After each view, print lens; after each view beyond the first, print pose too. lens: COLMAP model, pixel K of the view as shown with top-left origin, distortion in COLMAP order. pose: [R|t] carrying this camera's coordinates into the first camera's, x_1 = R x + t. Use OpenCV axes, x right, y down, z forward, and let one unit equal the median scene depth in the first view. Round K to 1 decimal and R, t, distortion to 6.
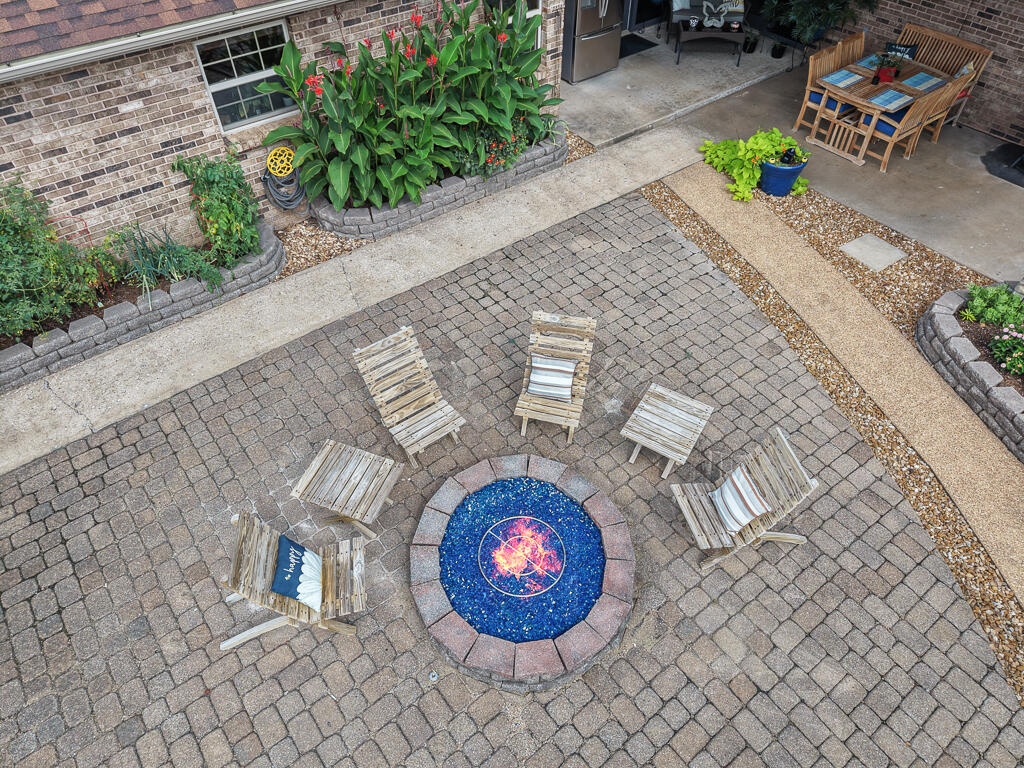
lens RADIAL K [[690.4, 0, 513.2], [0, 690.4, 376.0], [0, 0, 1]] dist [0.015595, -0.000425]
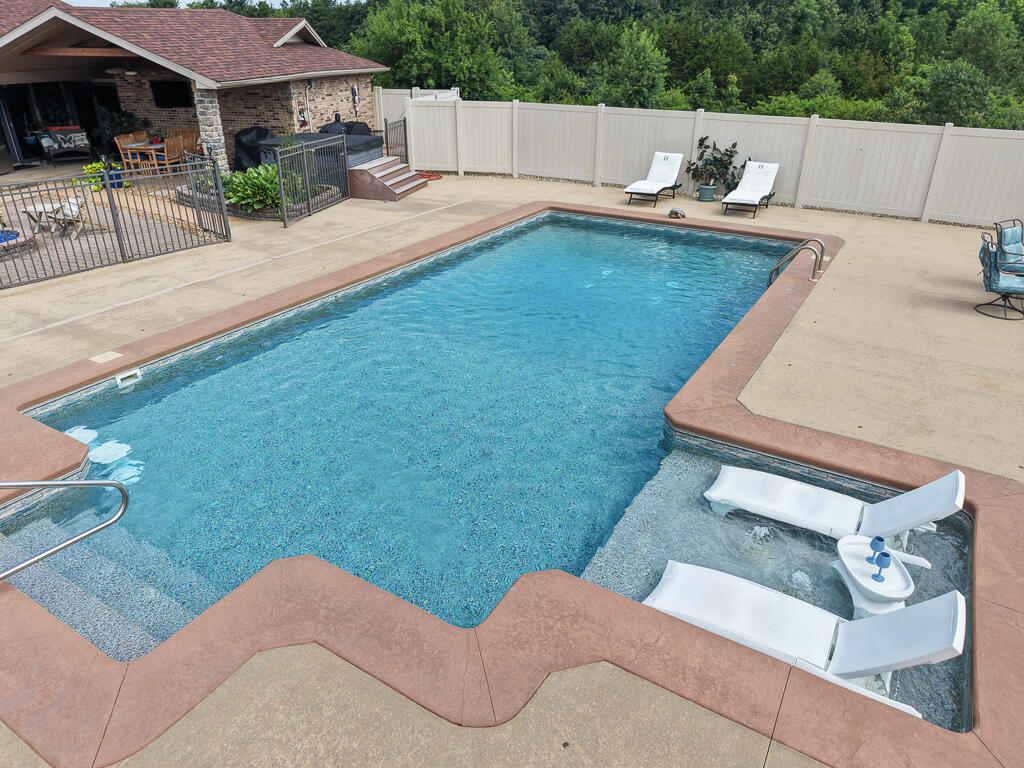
lens RADIAL K [[690.4, 0, 514.6], [0, 690.4, 387.4], [0, 0, 1]] dist [0.015595, -0.000425]
pose [[0.767634, -0.293964, 0.569494, -0.047095], [0.469356, 0.862933, -0.187223, 1.117077], [-0.436398, 0.411014, 0.800390, -0.853041]]
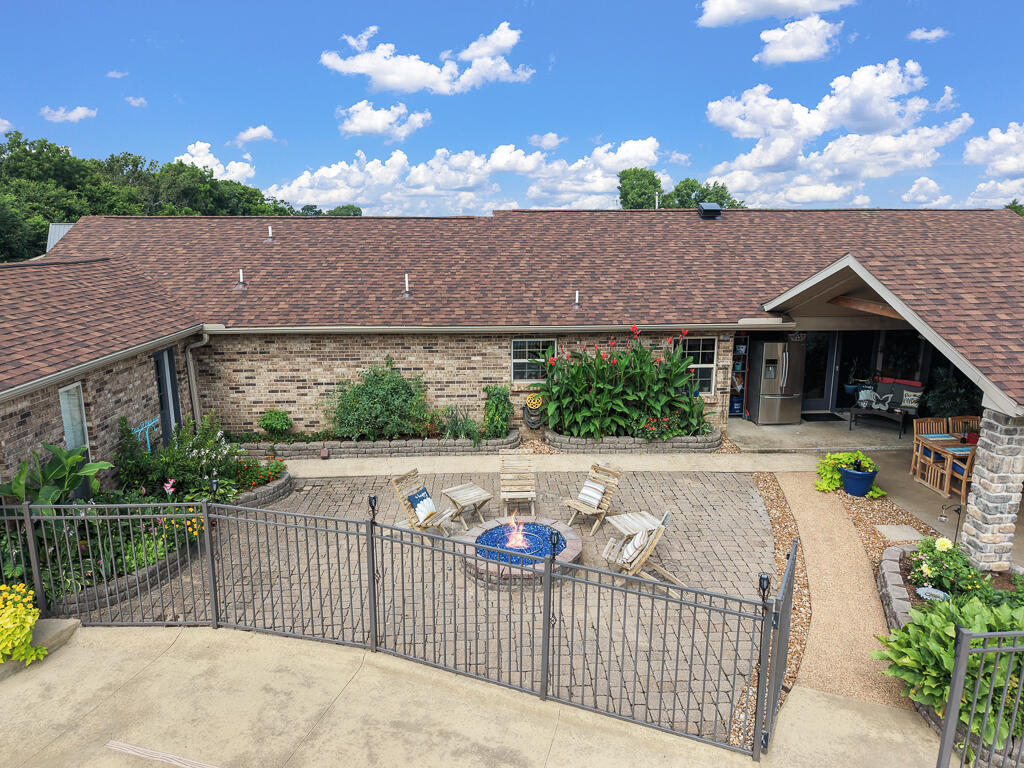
lens RADIAL K [[690.4, 0, 510.4], [0, 690.4, 375.3], [0, 0, 1]] dist [0.015595, -0.000425]
pose [[0.817976, 0.115299, -0.563579, 0.544759], [-0.413642, 0.798733, -0.436951, 0.396741], [0.399769, 0.590535, 0.701037, -0.325252]]
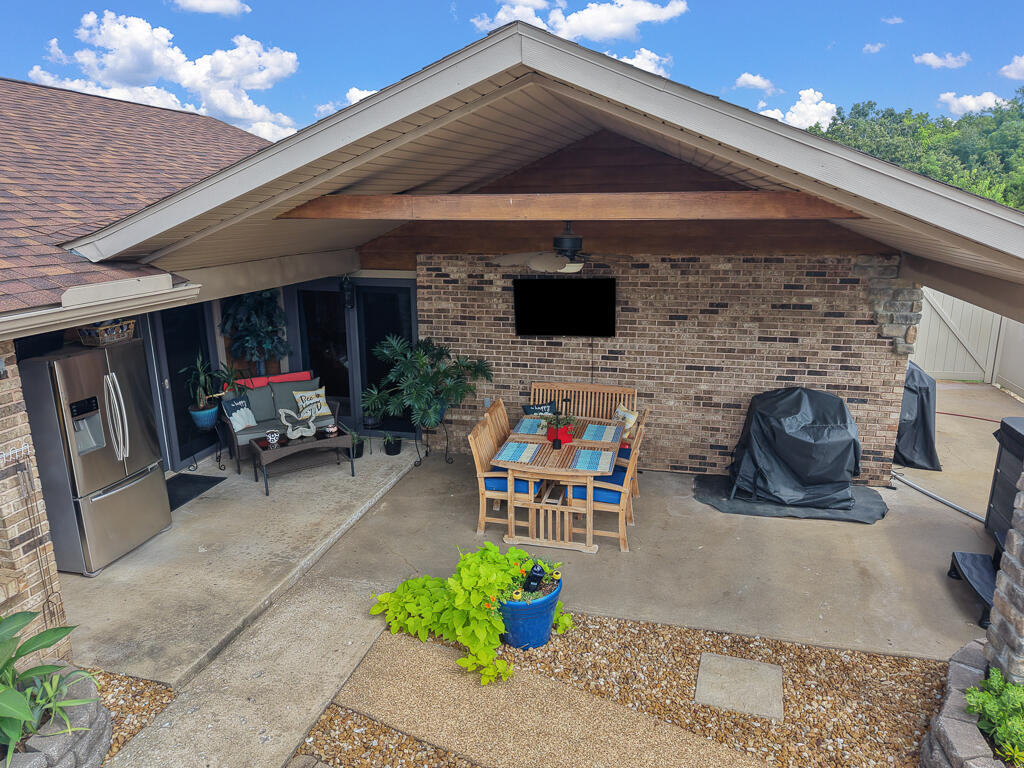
lens RADIAL K [[690.4, 0, 506.4], [0, 690.4, 377.3], [0, 0, 1]] dist [0.015595, -0.000425]
pose [[0.788989, -0.158812, 0.593528, 0.050918], [0.454777, 0.800501, -0.390353, -0.217251], [-0.413127, 0.577907, 0.703811, 0.457162]]
